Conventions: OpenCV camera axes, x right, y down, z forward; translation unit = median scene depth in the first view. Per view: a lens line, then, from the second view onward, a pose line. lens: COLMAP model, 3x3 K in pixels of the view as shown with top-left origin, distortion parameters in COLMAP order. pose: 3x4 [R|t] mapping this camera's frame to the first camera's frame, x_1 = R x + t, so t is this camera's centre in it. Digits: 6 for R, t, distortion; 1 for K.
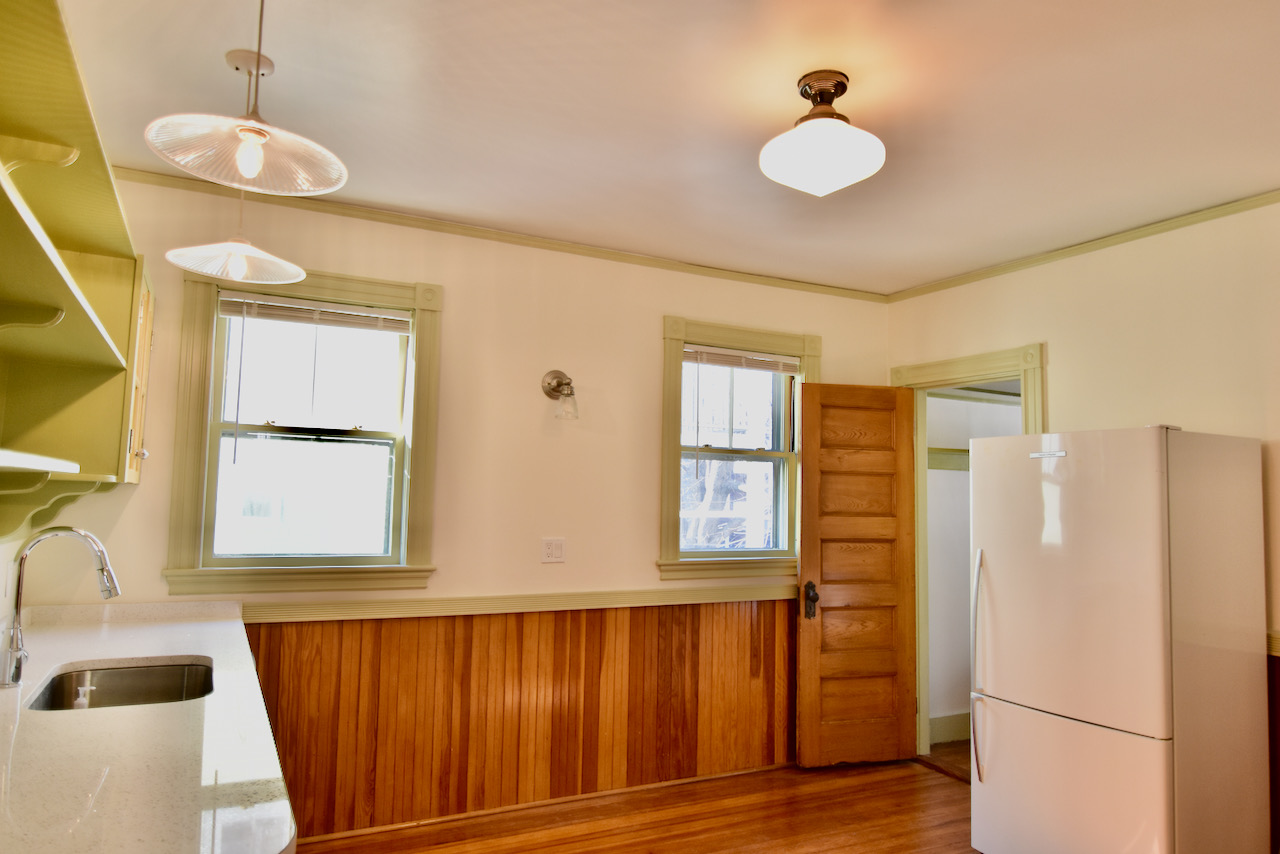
lens RADIAL K [[840.9, 0, 637.8], [0, 840.9, 430.9], [0, 0, 1]] dist [0.008609, -0.007638]
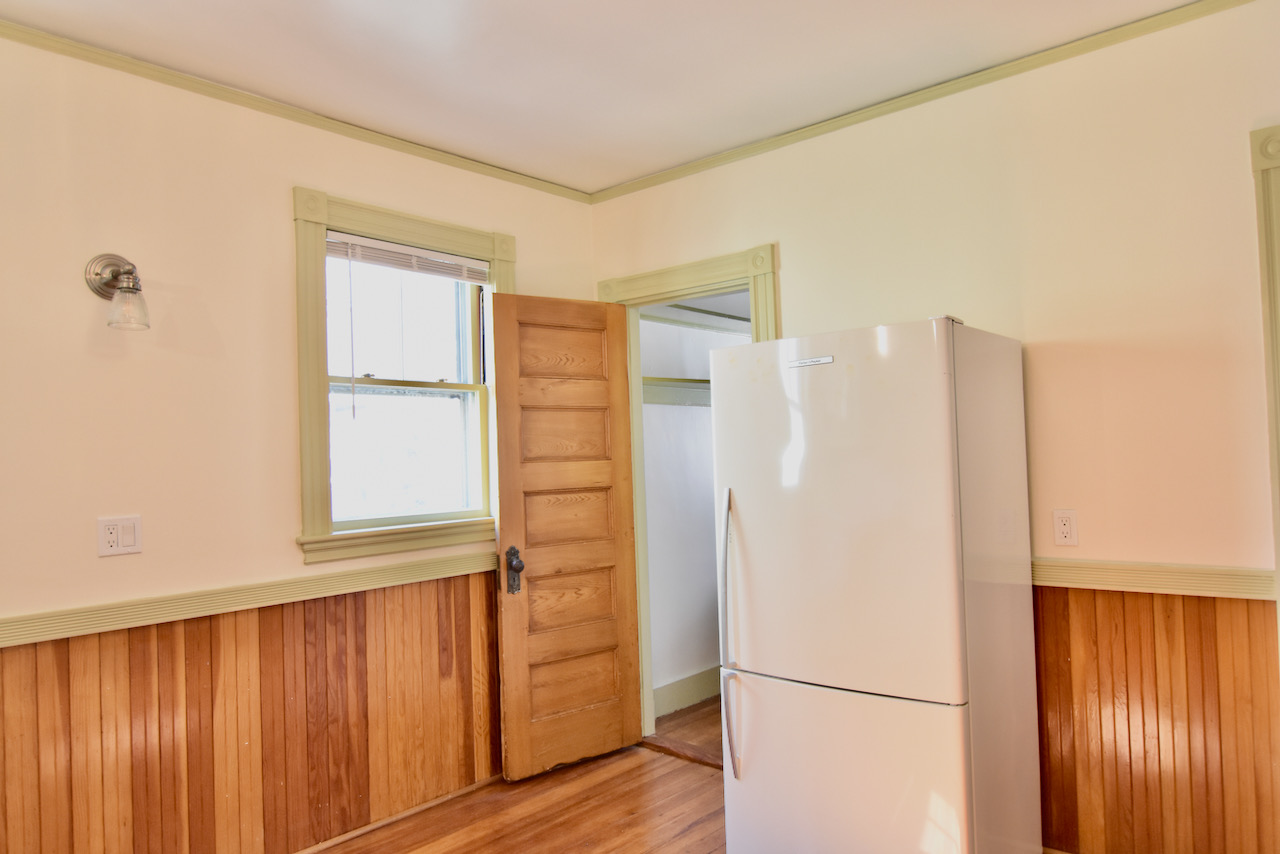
lens RADIAL K [[840.9, 0, 629.1], [0, 840.9, 434.0], [0, 0, 1]] dist [0.008609, -0.007638]
pose [[0.934864, -0.042831, 0.352412, 0.036220], [0.025999, 0.998290, 0.052360, 0.037582], [-0.354052, -0.039787, 0.934379, 0.244010]]
